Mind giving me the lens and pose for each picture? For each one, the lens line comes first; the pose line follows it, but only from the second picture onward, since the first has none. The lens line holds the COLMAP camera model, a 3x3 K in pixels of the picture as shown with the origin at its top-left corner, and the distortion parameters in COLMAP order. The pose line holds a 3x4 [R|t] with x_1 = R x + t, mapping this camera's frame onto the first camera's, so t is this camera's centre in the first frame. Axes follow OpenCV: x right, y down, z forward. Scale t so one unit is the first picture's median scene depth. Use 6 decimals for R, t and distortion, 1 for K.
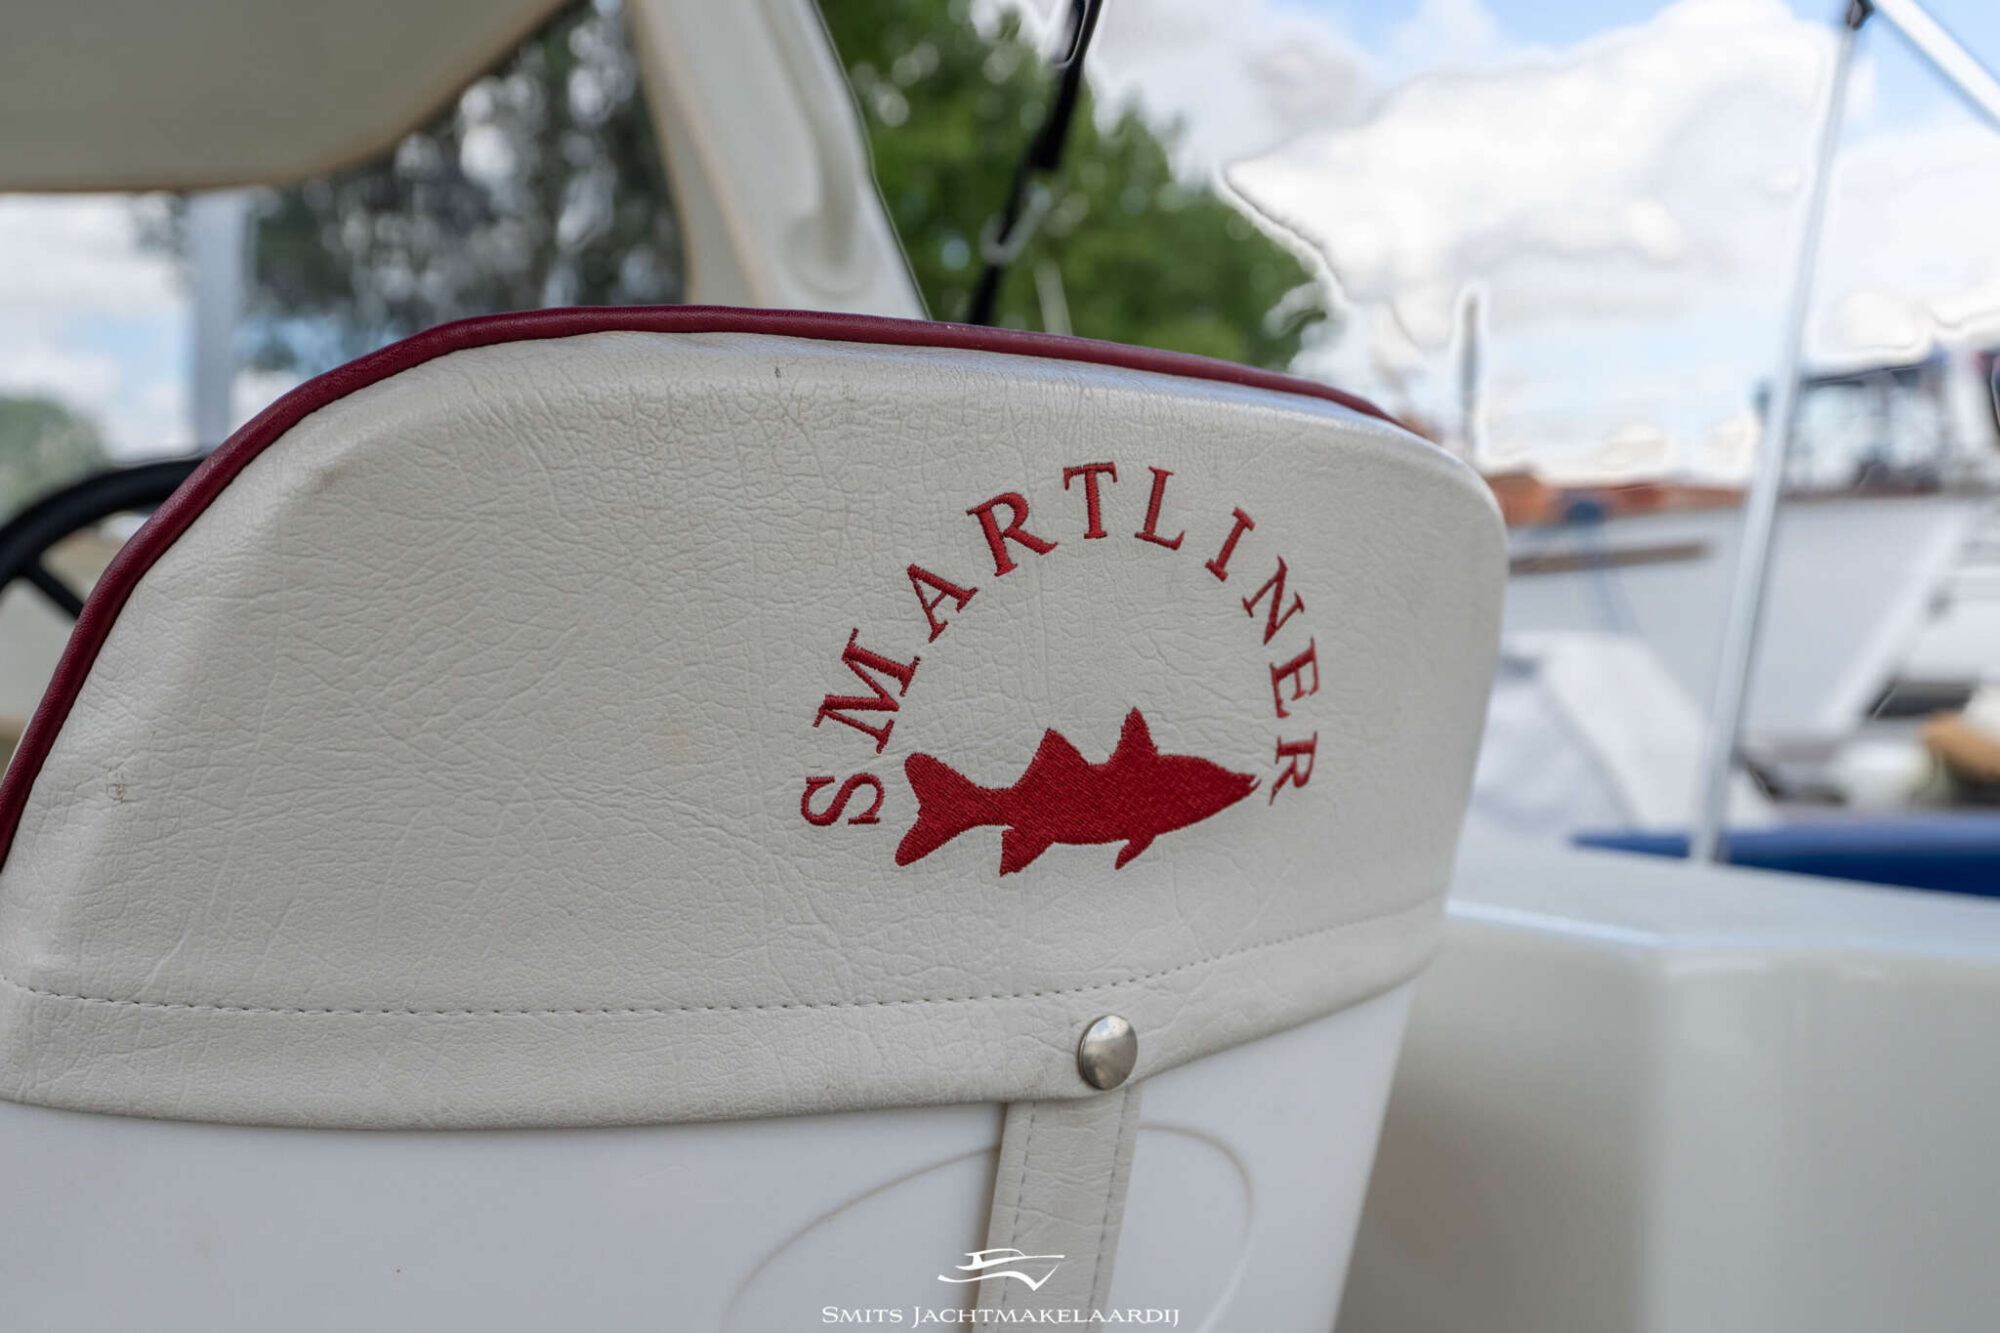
lens RADIAL K [[1924.1, 0, 1066.7], [0, 1924.1, 665.3], [0, 0, 1]] dist [-0.002087, 0.010406]
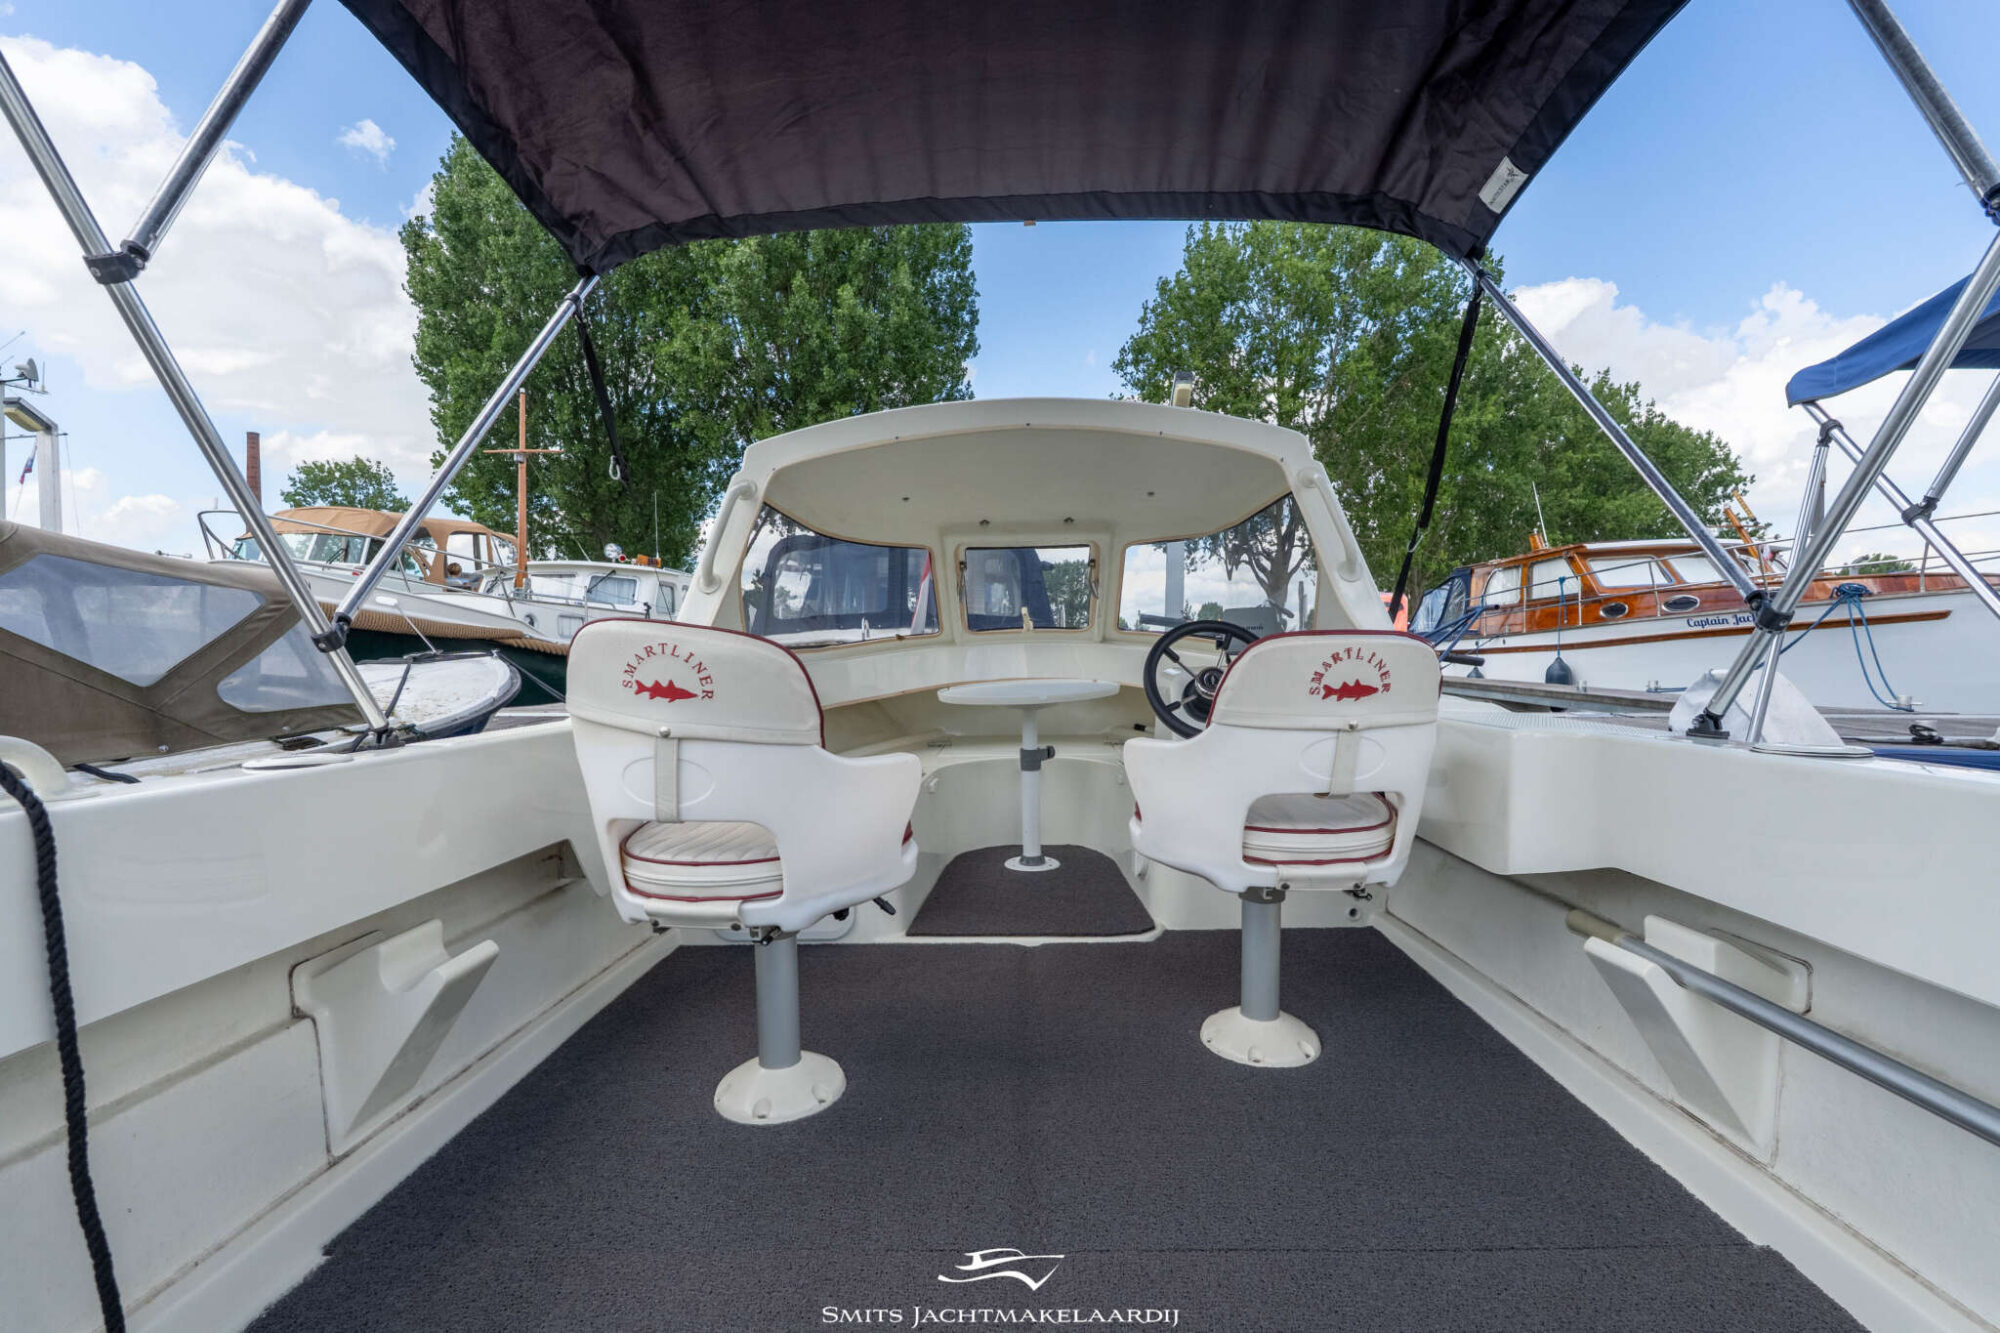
lens RADIAL K [[898.0, 0, 994.2], [0, 898.0, 669.0], [0, 0, 1]] dist [0.003008, 0.000187]
pose [[0.844690, -0.020105, -0.534878, 0.726465], [0.009251, 0.999693, -0.022966, 0.048220], [0.535176, 0.014451, 0.844617, -2.779966]]
